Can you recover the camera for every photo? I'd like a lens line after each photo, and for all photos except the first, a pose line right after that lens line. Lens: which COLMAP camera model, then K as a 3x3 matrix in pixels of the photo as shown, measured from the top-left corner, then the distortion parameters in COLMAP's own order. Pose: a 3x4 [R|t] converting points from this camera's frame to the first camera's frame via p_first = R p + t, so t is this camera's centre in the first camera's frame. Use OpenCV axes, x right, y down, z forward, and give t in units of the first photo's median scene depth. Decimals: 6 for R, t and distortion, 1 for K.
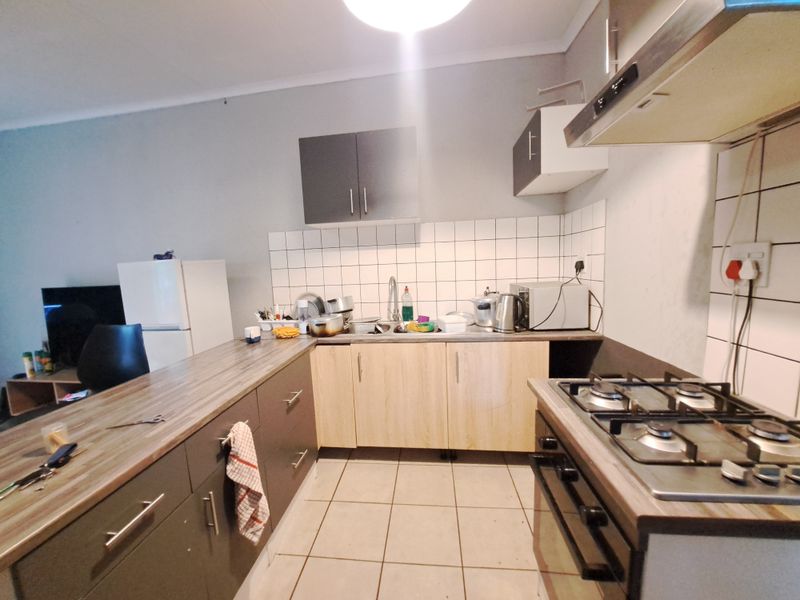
lens RADIAL K [[323.7, 0, 396.3], [0, 323.7, 301.7], [0, 0, 1]] dist [-0.018244, -0.000518]
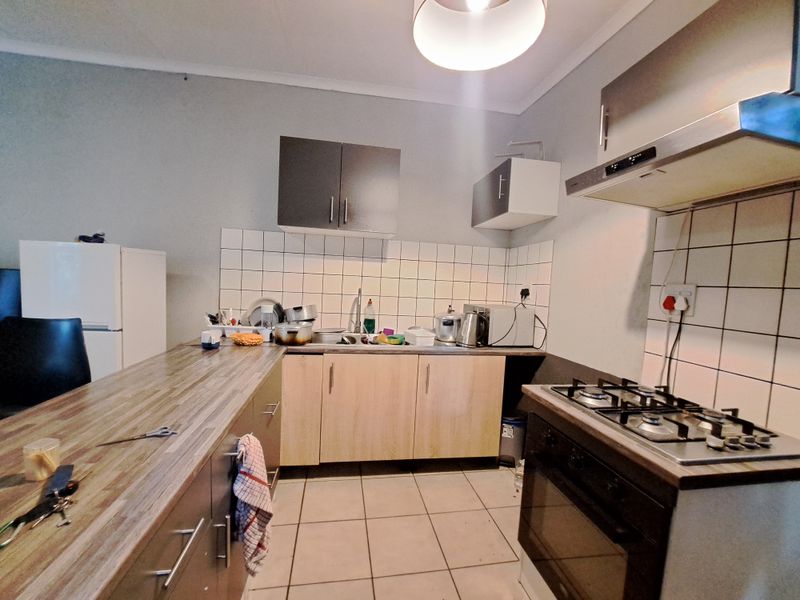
lens RADIAL K [[323.7, 0, 396.3], [0, 323.7, 301.7], [0, 0, 1]] dist [-0.018244, -0.000518]
pose [[0.954295, 0.075252, 0.289237, -0.231947], [-0.058819, 0.996143, -0.065103, 0.027046], [-0.293020, 0.045115, 0.955041, 0.011468]]
